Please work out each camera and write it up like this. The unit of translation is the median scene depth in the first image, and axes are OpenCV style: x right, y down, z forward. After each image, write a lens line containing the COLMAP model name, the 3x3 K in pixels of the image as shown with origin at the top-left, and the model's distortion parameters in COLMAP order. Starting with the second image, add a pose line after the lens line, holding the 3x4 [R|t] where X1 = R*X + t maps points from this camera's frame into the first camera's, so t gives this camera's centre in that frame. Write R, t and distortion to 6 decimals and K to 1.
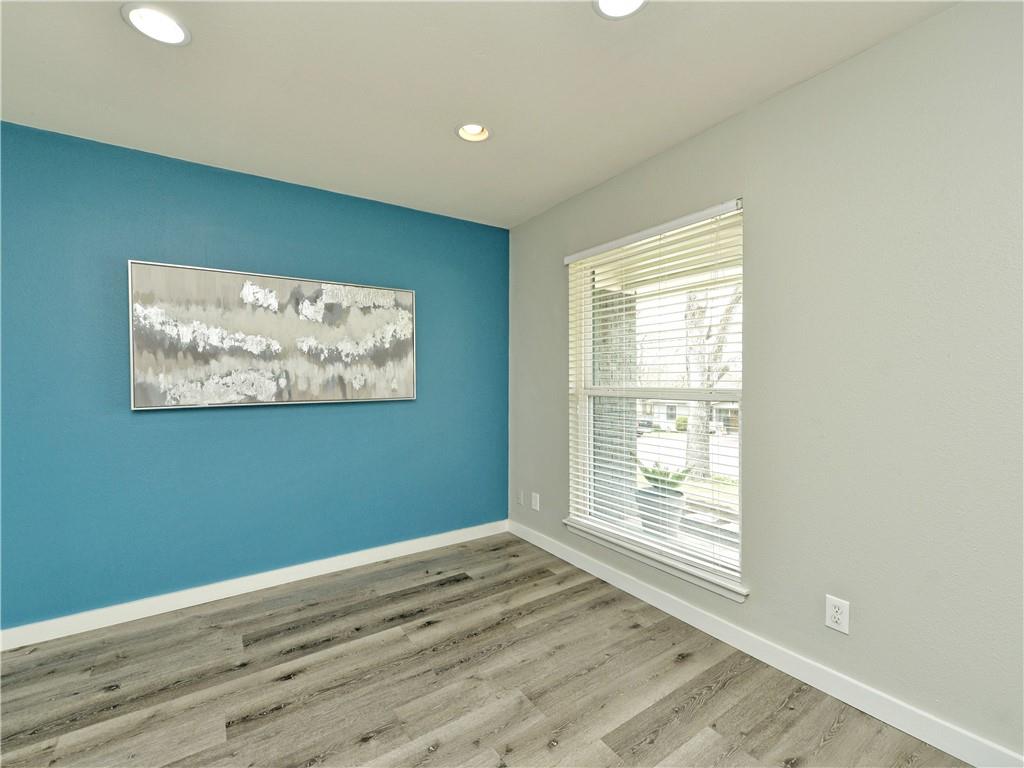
lens RADIAL K [[448.3, 0, 510.4], [0, 448.3, 384.2], [0, 0, 1]] dist [-0.000740, 0.000212]
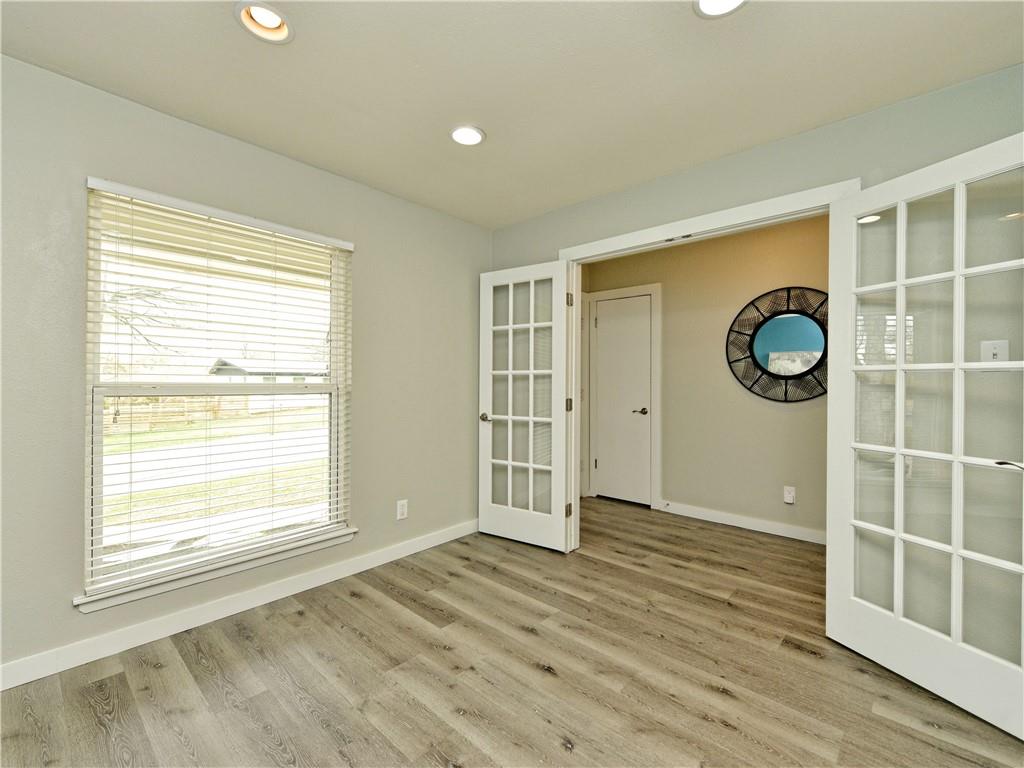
lens RADIAL K [[448.3, 0, 510.4], [0, 448.3, 384.2], [0, 0, 1]] dist [-0.000740, 0.000212]
pose [[-0.233159, 0.003193, 0.972433, -0.953664], [0.006402, 0.999978, -0.001748, 0.013285], [-0.972418, 0.005818, -0.233174, 0.855947]]
